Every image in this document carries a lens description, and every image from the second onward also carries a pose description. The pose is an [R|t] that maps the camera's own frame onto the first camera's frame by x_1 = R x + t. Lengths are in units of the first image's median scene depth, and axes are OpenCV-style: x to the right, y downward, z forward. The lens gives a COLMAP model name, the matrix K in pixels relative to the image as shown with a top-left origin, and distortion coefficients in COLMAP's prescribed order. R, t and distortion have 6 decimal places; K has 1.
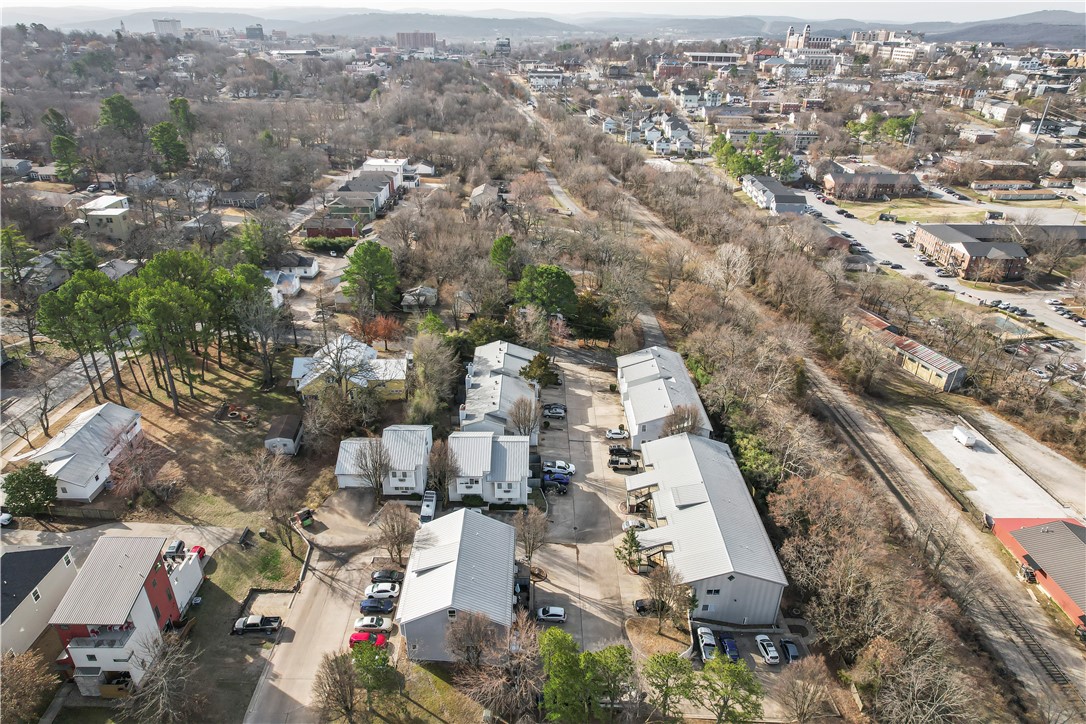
lens RADIAL K [[693.1, 0, 543.0], [0, 693.1, 362.0], [0, 0, 1]] dist [-0.075201, 0.068215]
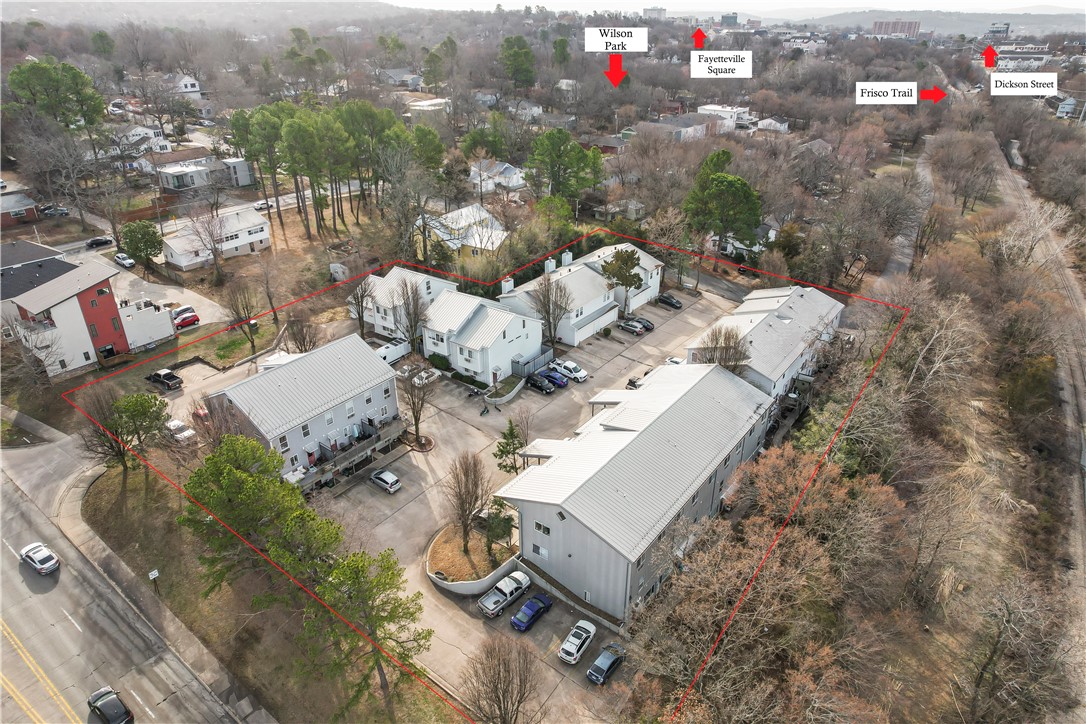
lens RADIAL K [[693.1, 0, 543.0], [0, 693.1, 362.0], [0, 0, 1]] dist [-0.075201, 0.068215]
pose [[0.799228, 0.258516, -0.542591, 0.205740], [-0.261123, 0.962470, 0.073936, 0.043622], [0.541341, 0.082592, 0.836737, 0.144092]]
